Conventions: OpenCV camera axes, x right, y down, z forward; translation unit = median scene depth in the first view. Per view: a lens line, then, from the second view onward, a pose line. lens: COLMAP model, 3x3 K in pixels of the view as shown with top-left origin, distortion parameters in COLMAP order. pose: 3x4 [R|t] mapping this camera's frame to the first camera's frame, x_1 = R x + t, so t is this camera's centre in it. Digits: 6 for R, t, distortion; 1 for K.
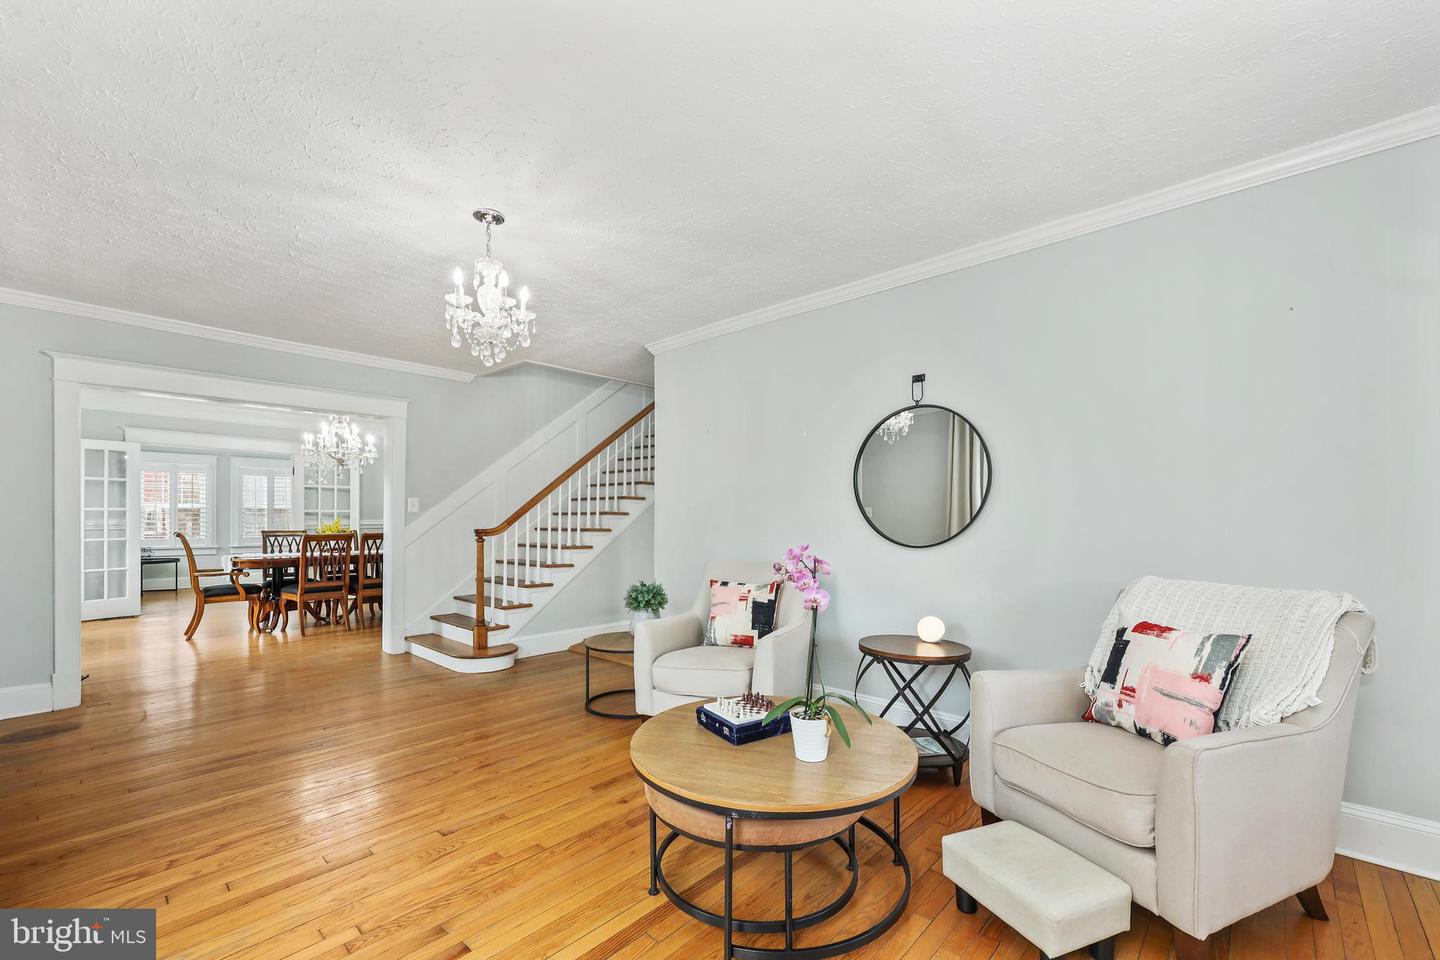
lens RADIAL K [[591.1, 0, 711.0], [0, 591.1, 510.8], [0, 0, 1]] dist [0.001152, 0.000059]
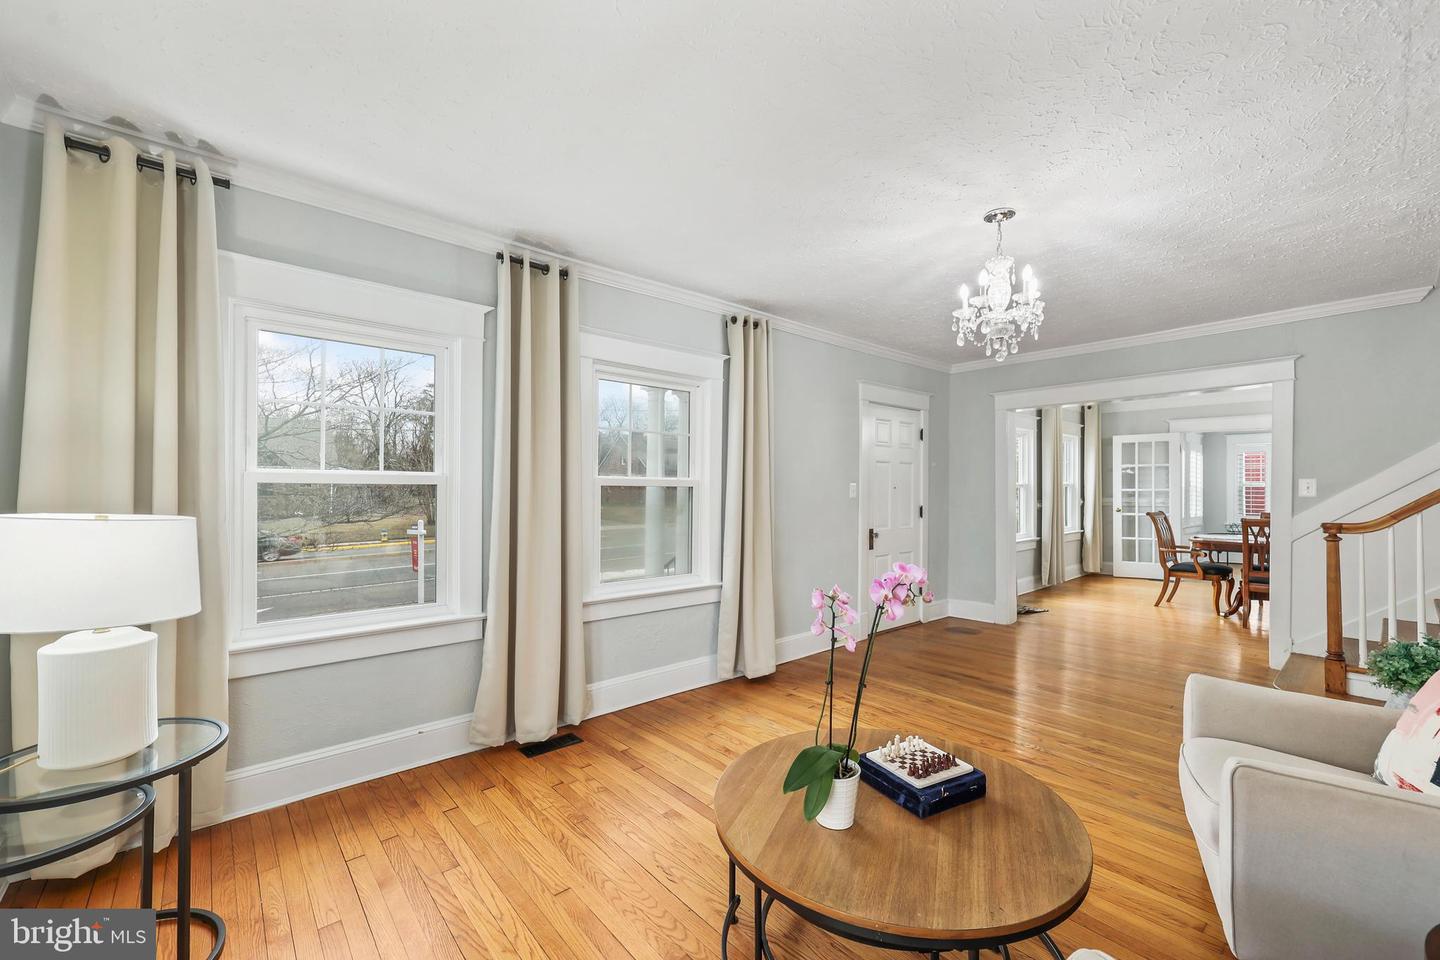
lens RADIAL K [[590.6, 0, 745.3], [0, 590.6, 485.2], [0, 0, 1]] dist [0.000305, -0.000001]
pose [[-0.073774, -0.006310, -0.997255, 0.368462], [0.009498, 0.999930, -0.007029, -0.016109], [0.997230, -0.009990, -0.073709, 0.348316]]
